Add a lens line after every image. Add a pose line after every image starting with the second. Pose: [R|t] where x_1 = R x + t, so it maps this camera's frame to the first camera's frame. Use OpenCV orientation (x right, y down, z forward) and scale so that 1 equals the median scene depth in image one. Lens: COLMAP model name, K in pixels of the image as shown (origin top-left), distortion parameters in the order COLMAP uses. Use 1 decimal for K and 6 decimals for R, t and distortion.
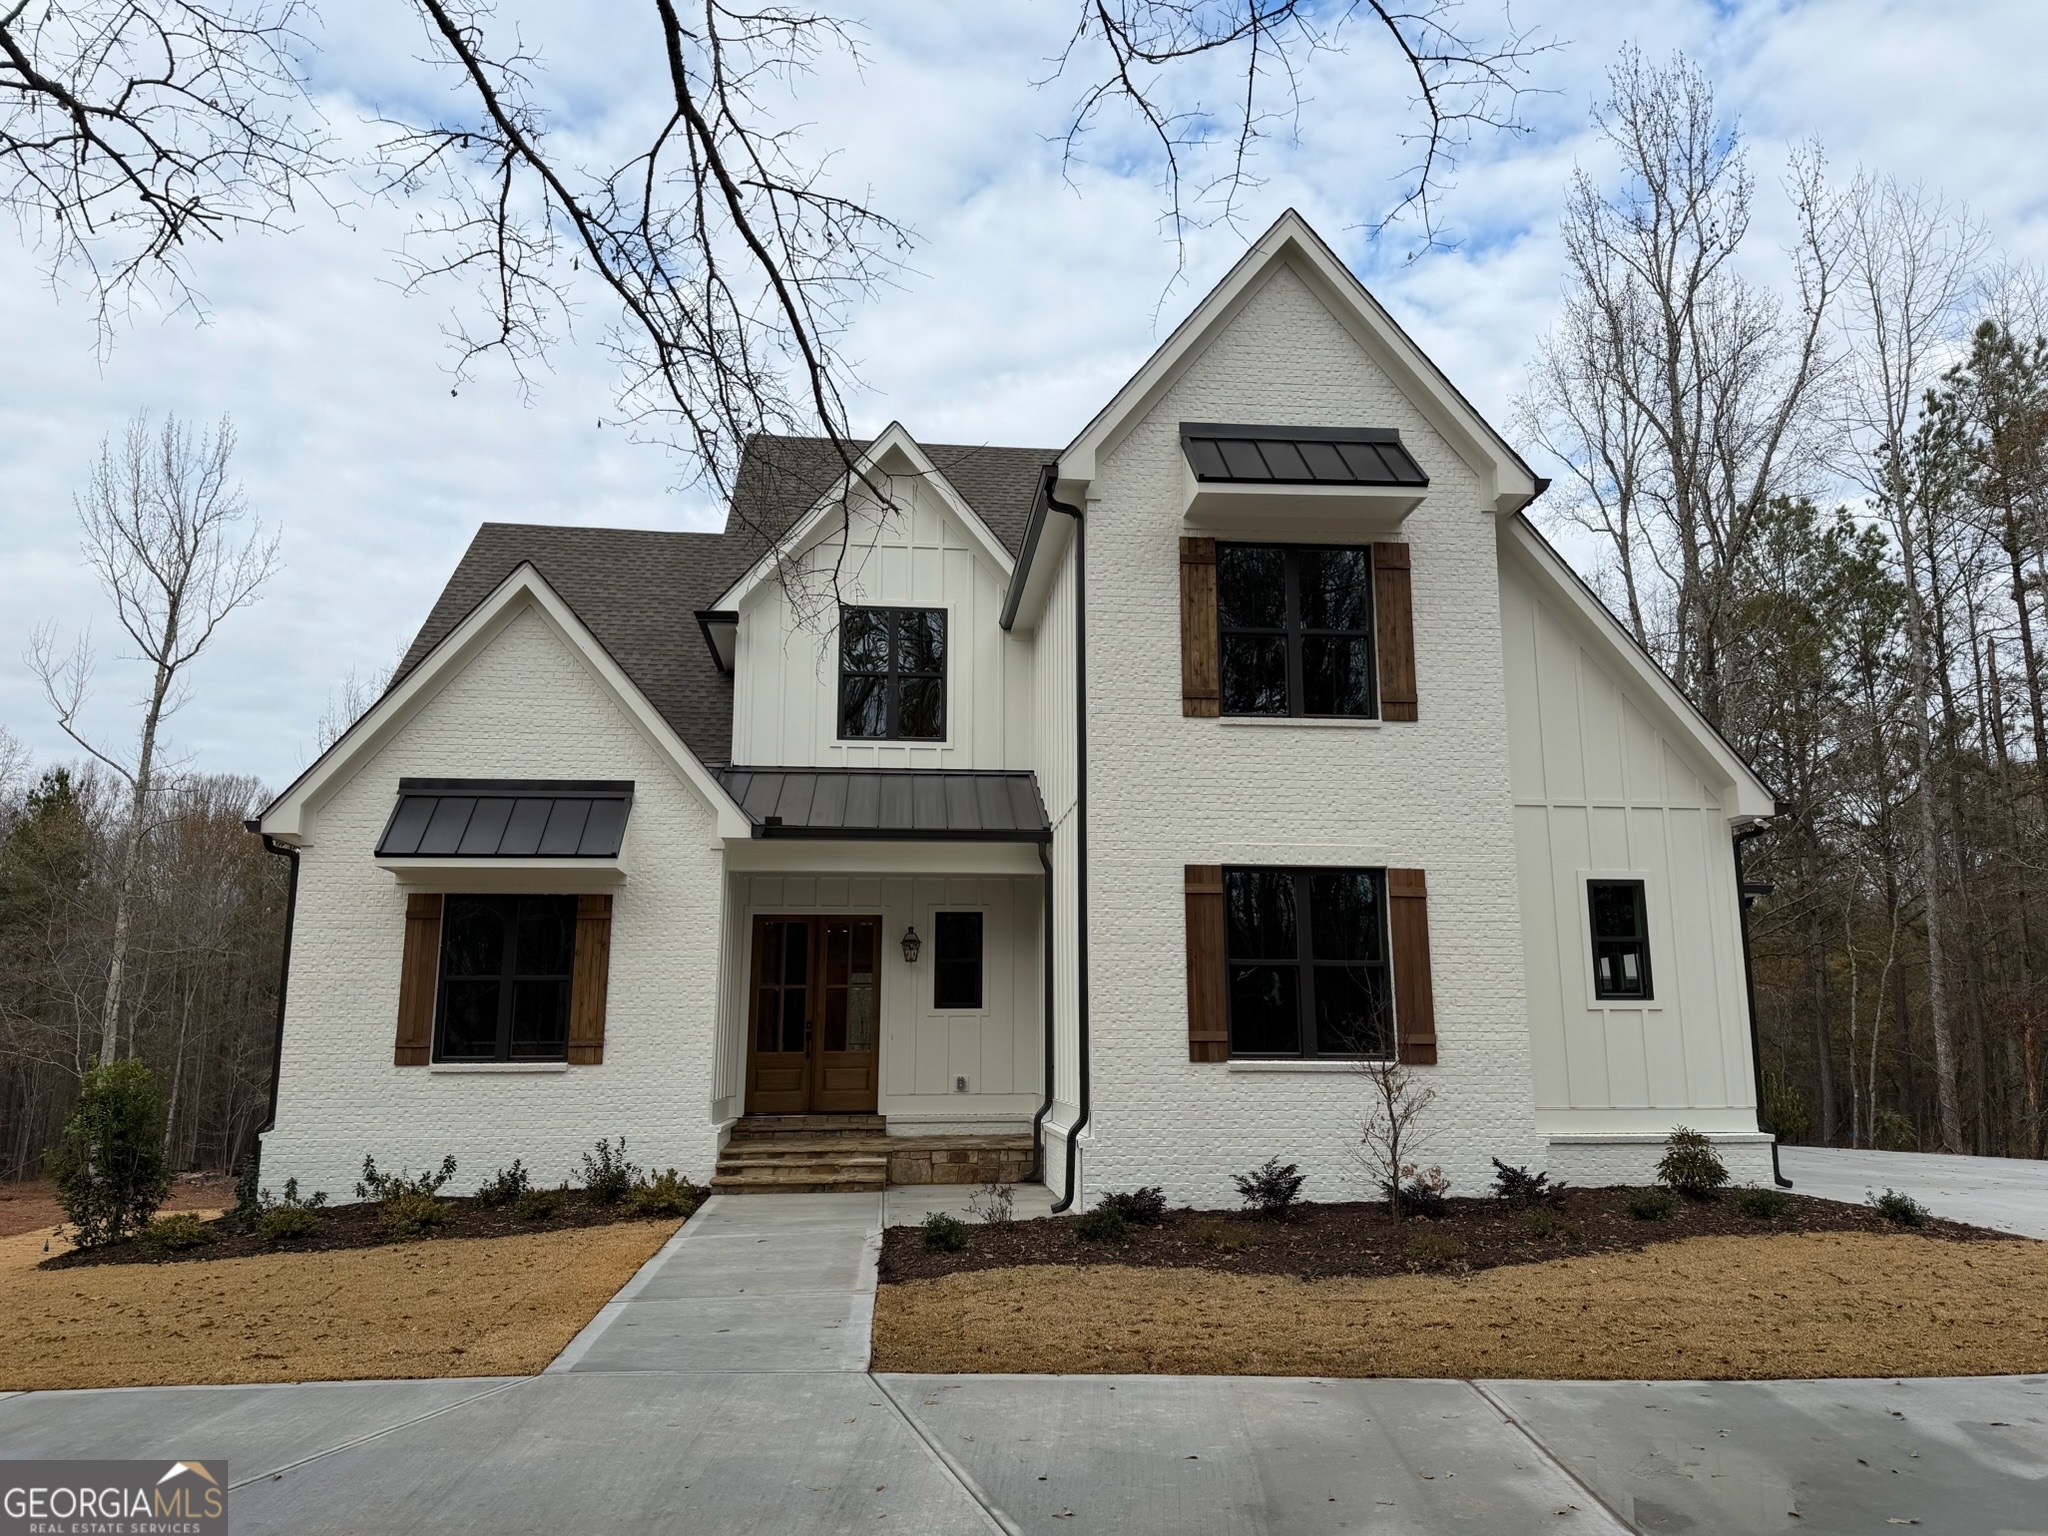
lens RADIAL K [[1470.4, 0, 1024.0], [0, 1470.4, 768.0], [0, 0, 1]] dist [0.112398, -0.207711]
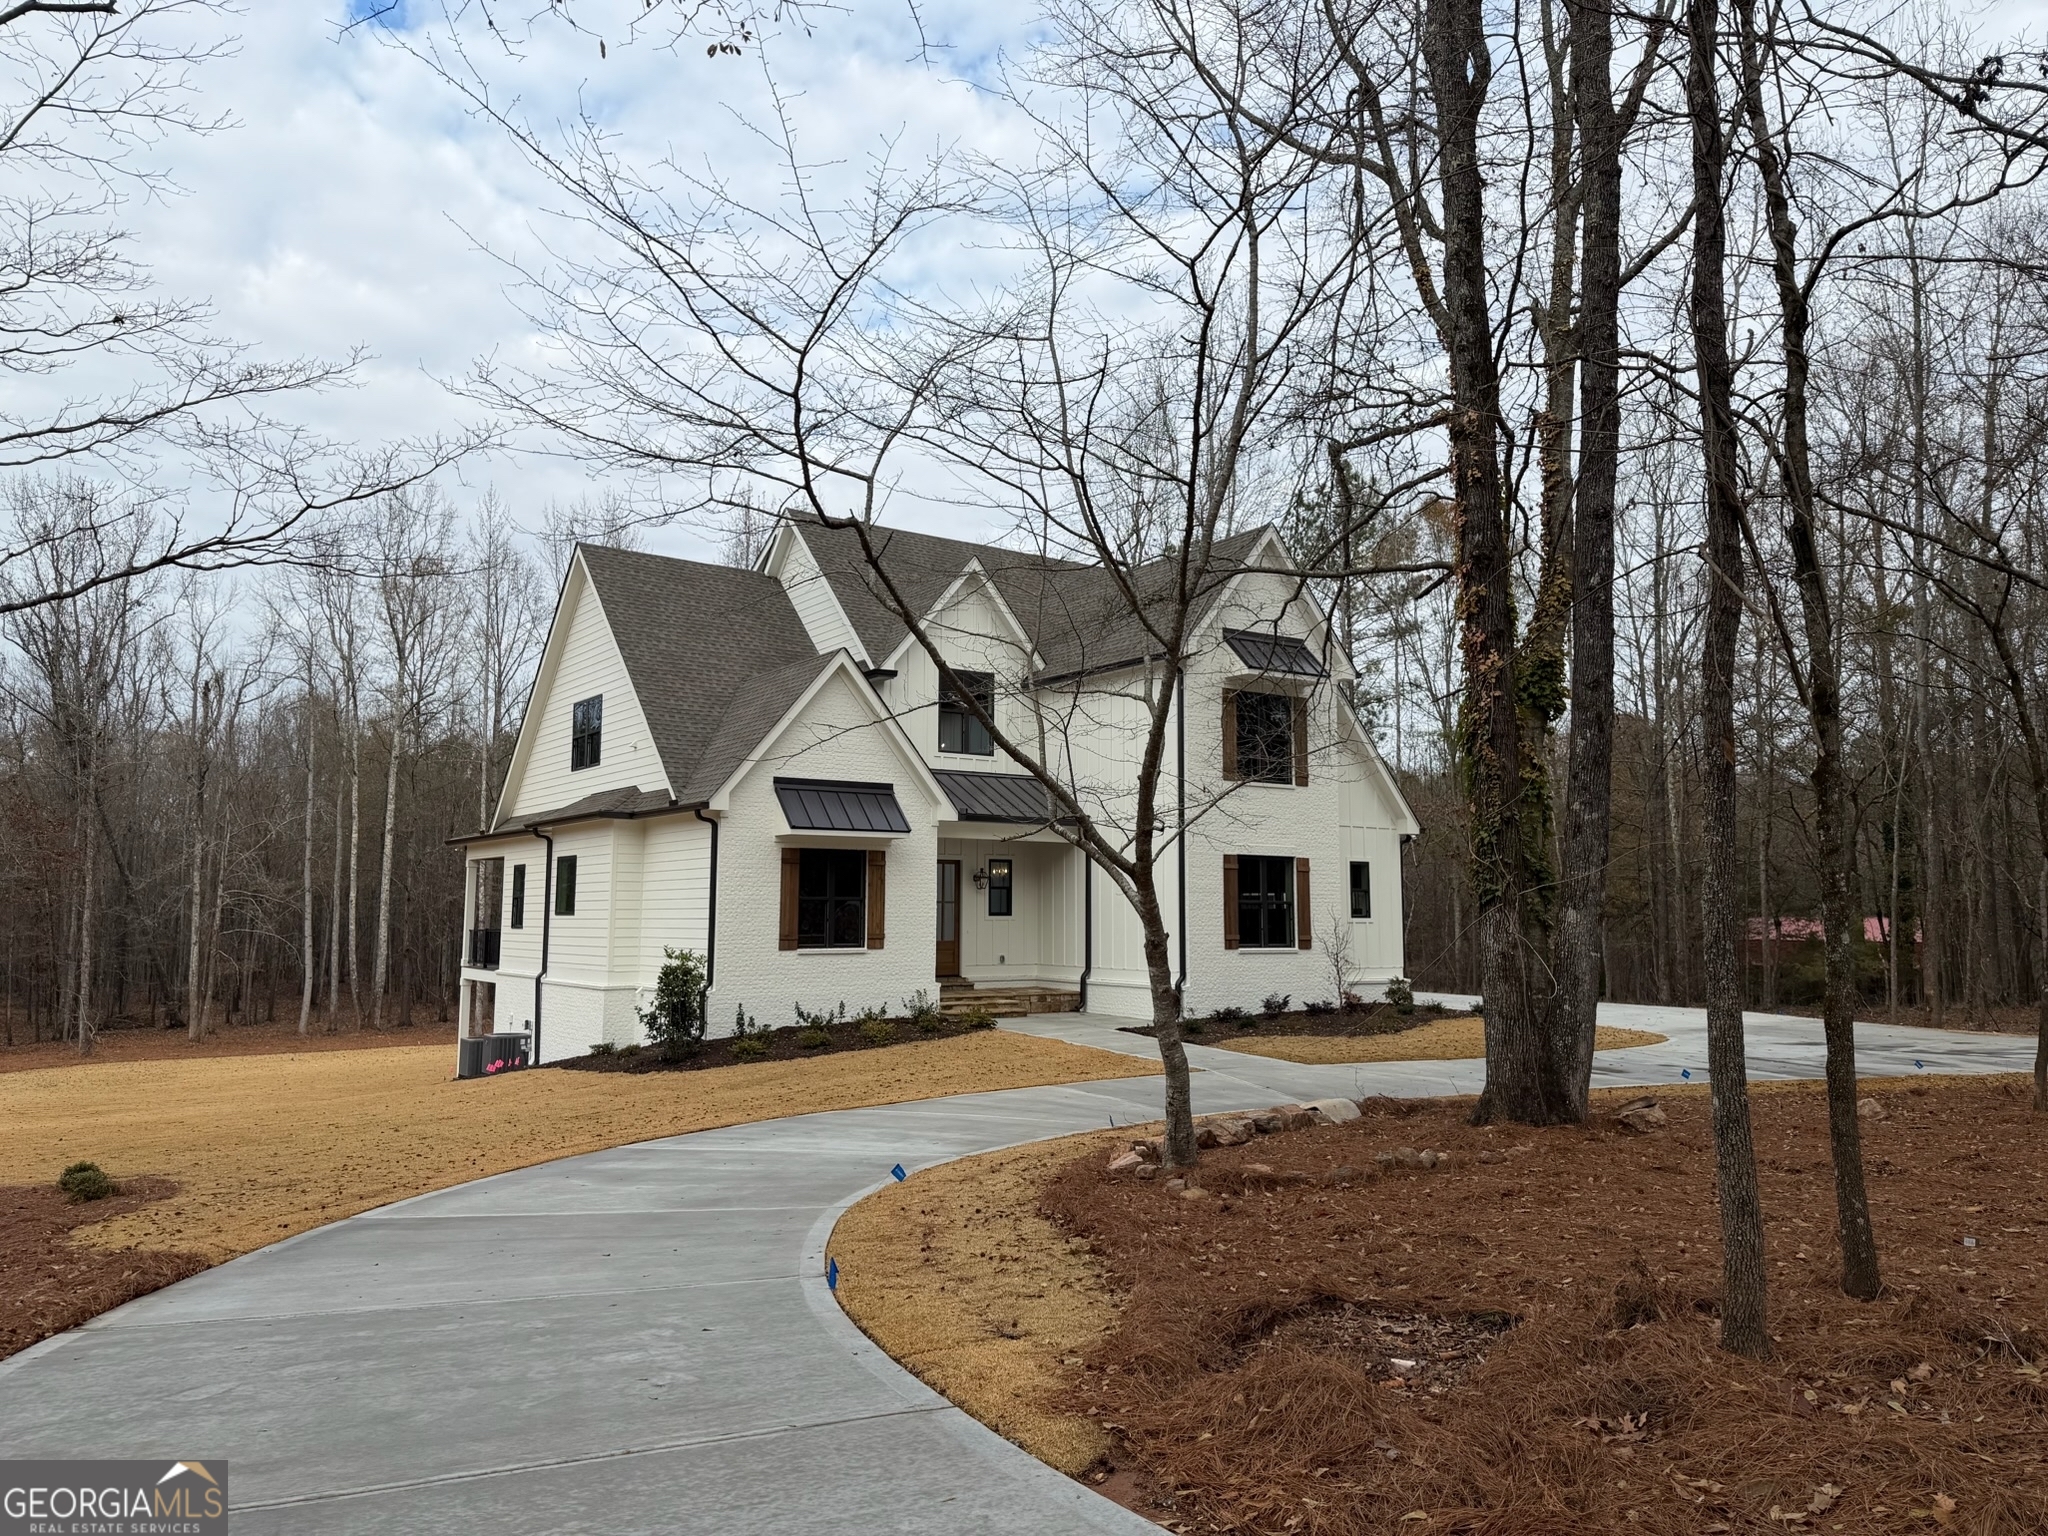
lens RADIAL K [[1470.4, 0, 1024.0], [0, 1470.4, 768.0], [0, 0, 1]] dist [0.112398, -0.207711]
pose [[0.872933, 0.055278, 0.484698, -1.050060], [-0.098785, 0.993006, 0.064662, -0.146540], [-0.477734, -0.104326, 0.872288, -0.592037]]
